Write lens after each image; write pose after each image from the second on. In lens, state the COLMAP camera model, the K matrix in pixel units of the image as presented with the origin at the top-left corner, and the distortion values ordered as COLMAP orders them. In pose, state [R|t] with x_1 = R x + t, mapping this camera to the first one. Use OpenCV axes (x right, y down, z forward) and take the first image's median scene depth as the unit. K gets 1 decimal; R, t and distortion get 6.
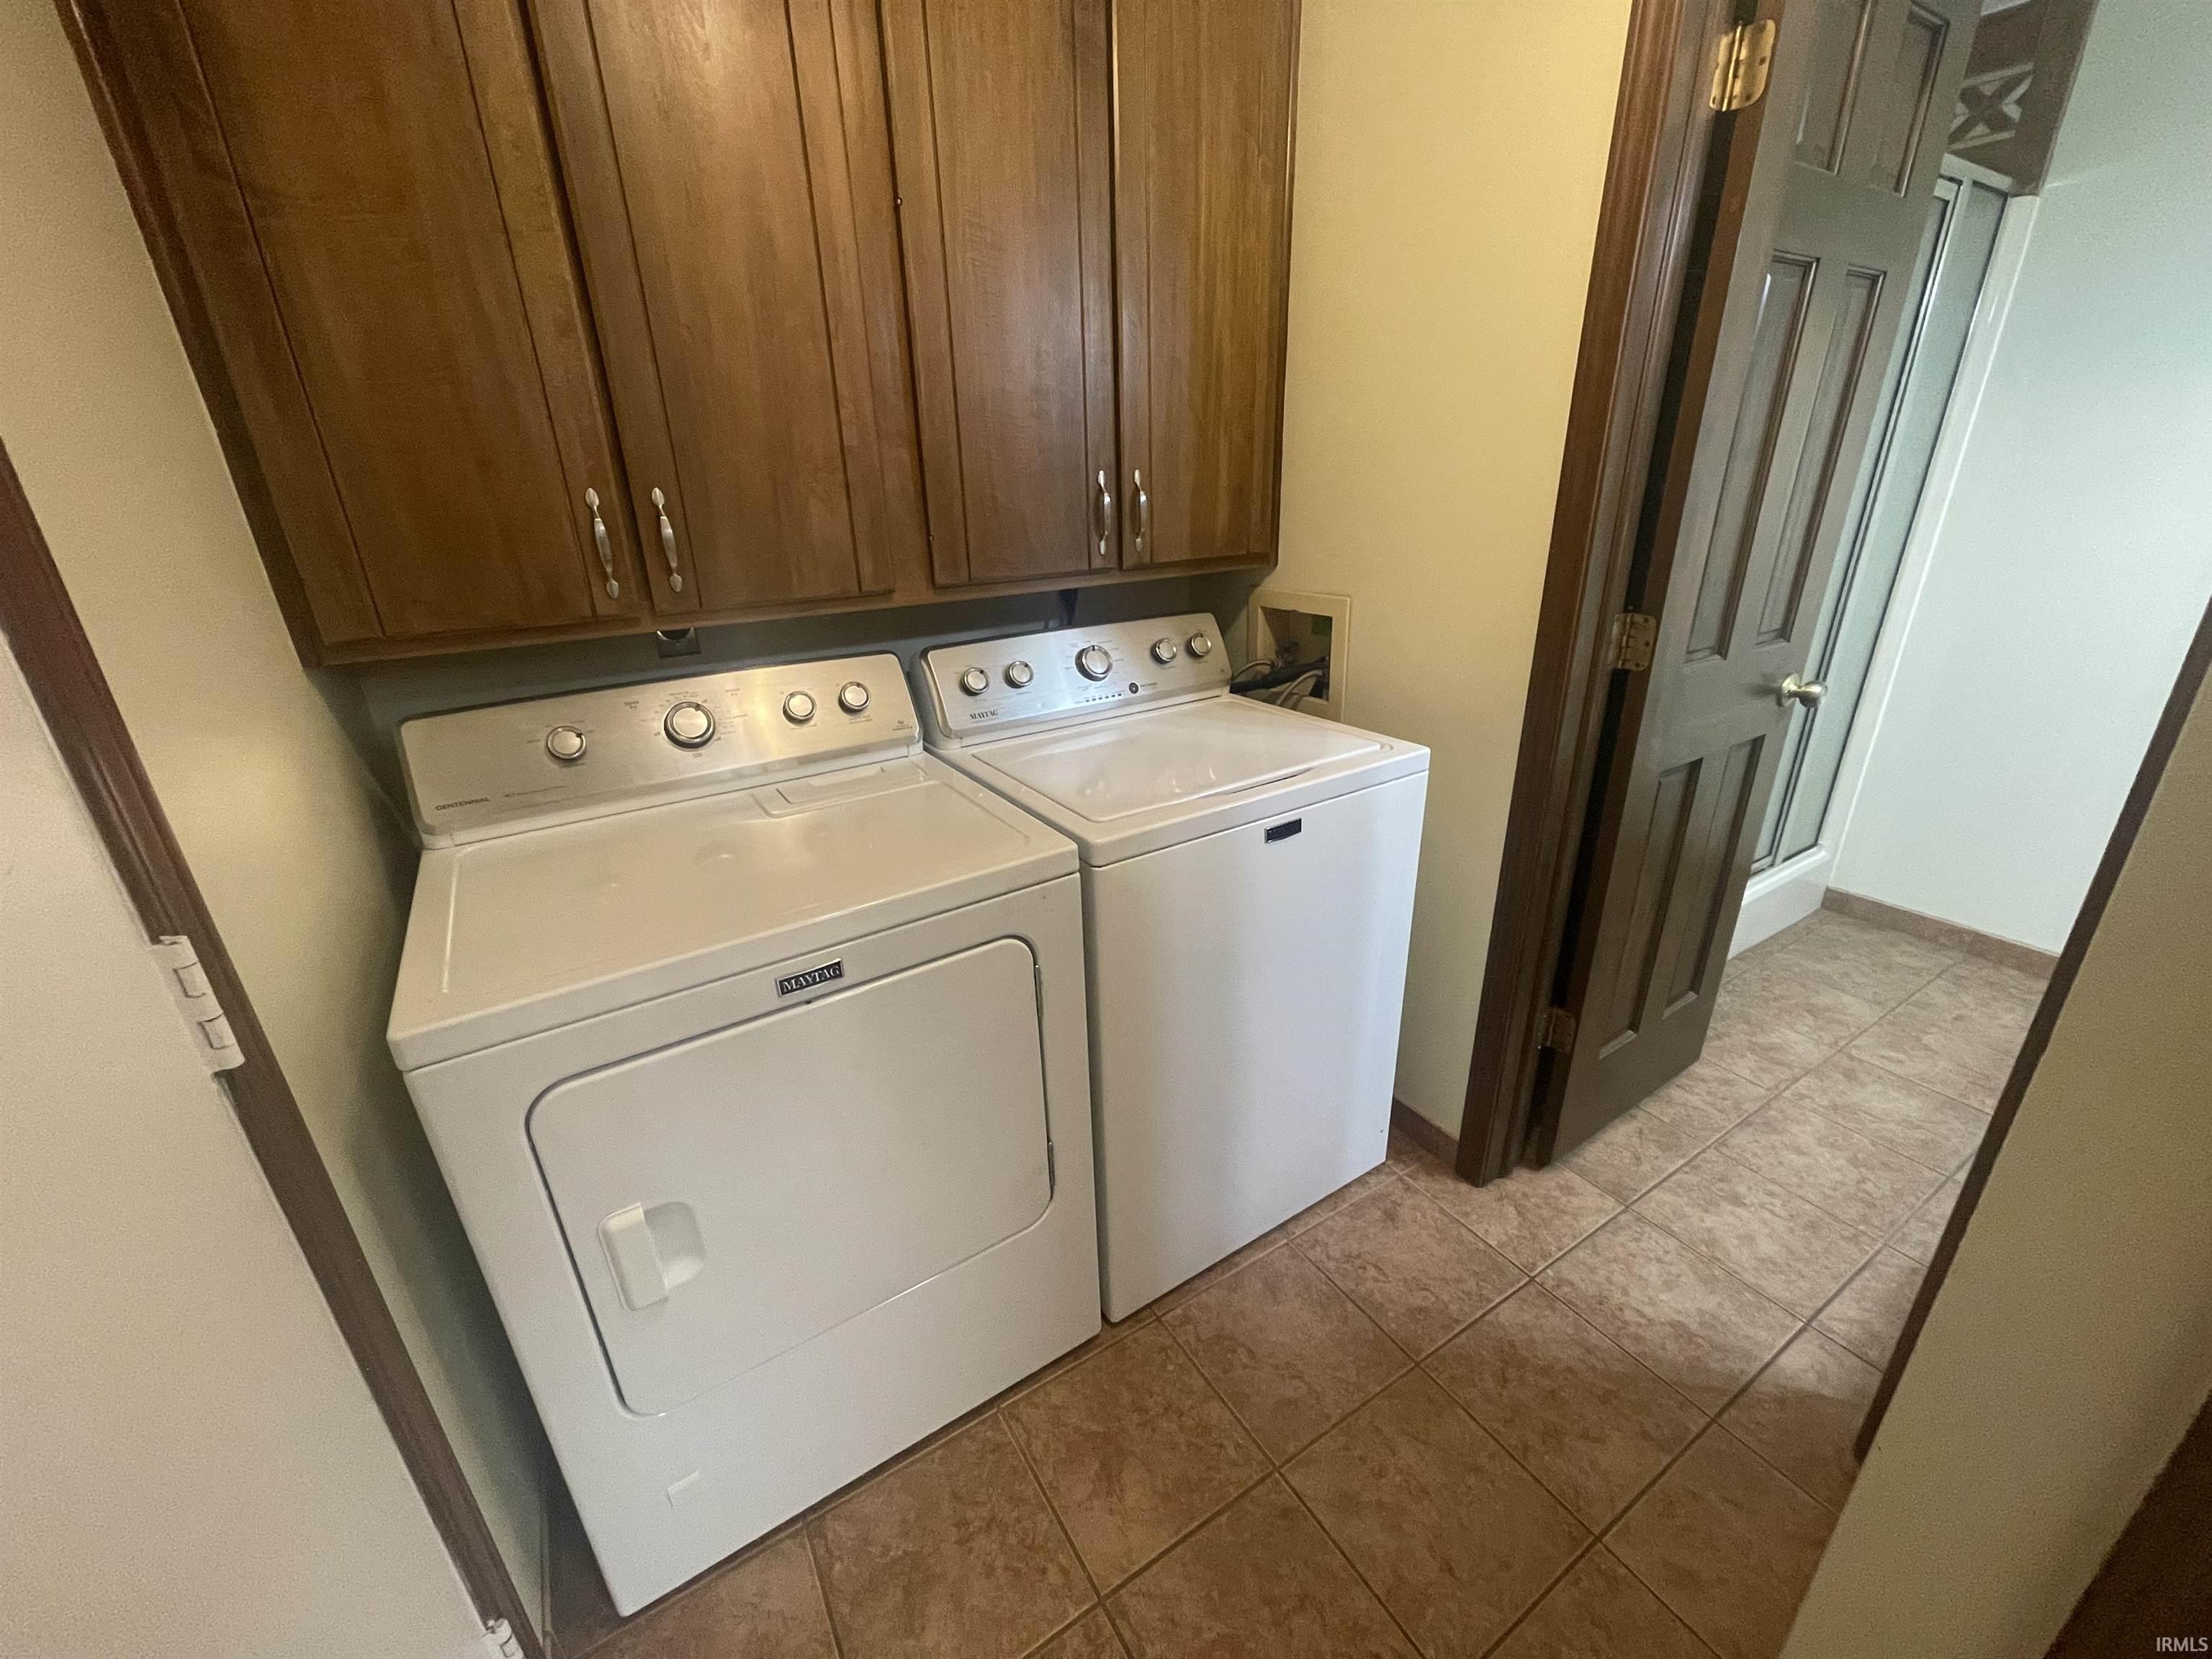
lens RADIAL K [[896.6, 0, 1099.0], [0, 896.6, 822.4], [0, 0, 1]] dist [-0.002846, 0.001159]
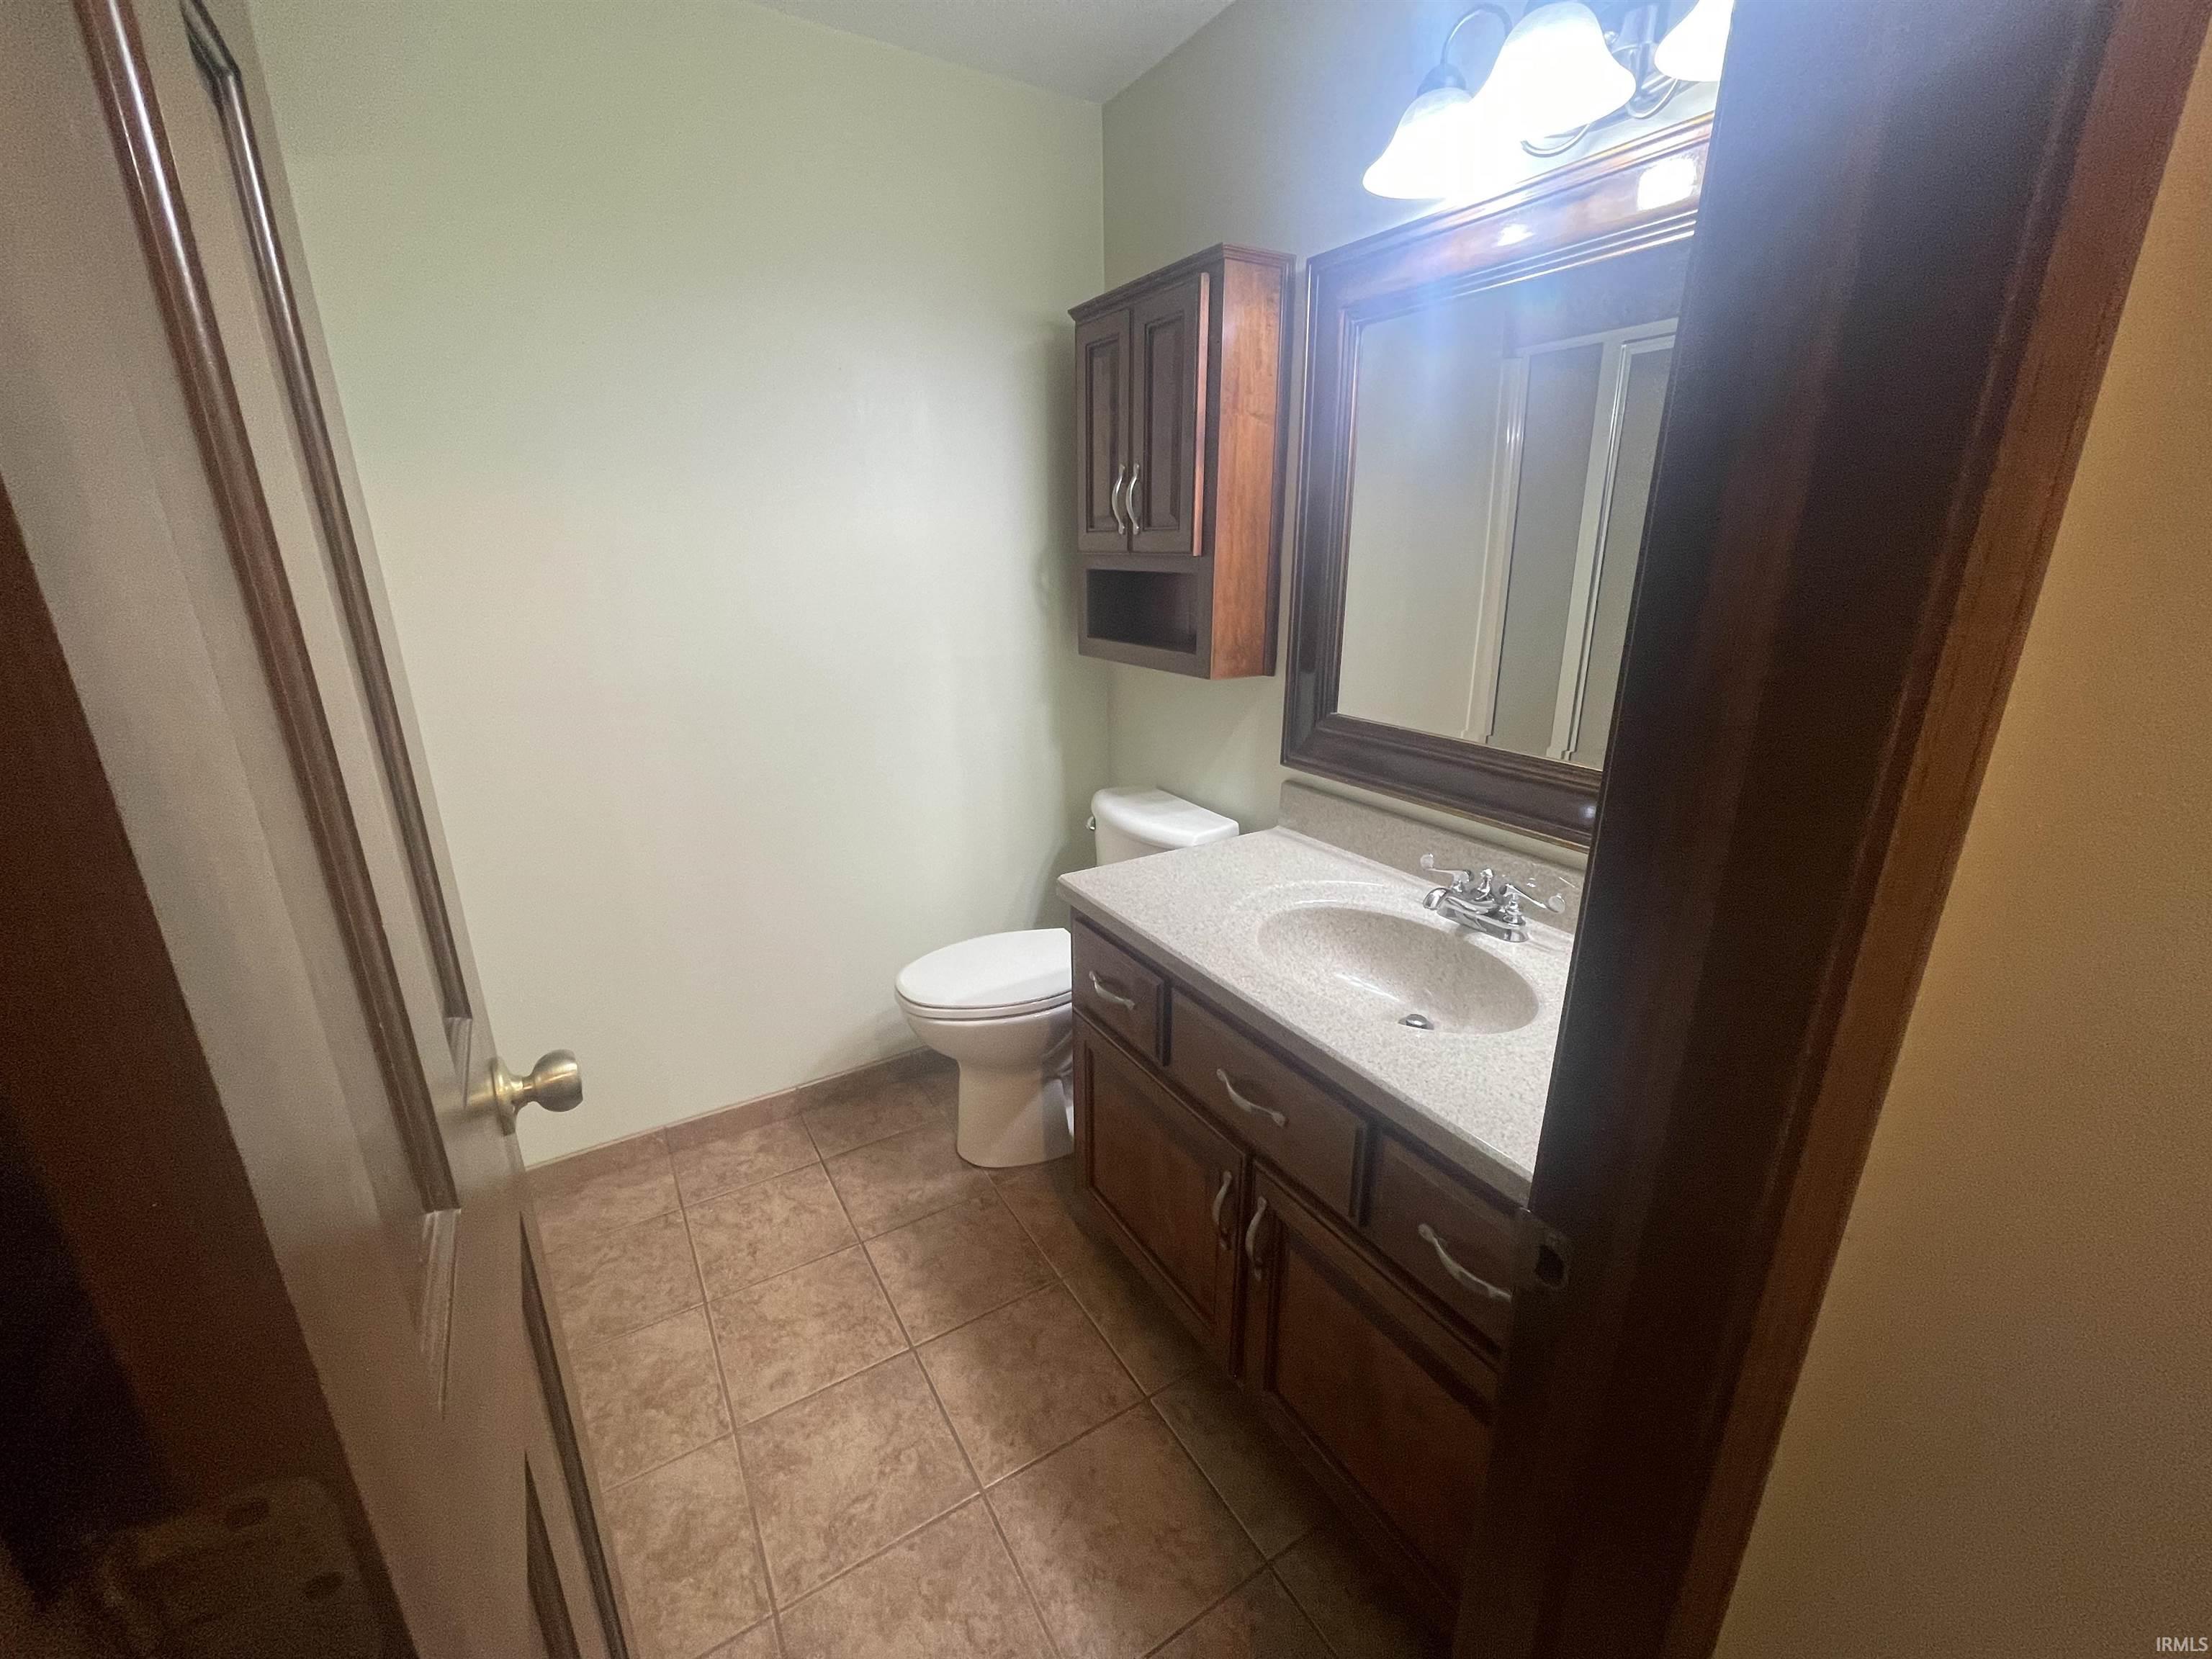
lens RADIAL K [[896.6, 0, 1105.4], [0, 896.6, 834.1], [0, 0, 1]] dist [-0.002846, 0.001159]
pose [[0.016547, -0.274386, 0.961477, 0.309992], [0.383854, 0.889666, 0.247286, -0.199522], [-0.923245, 0.364975, 0.120046, 0.499545]]
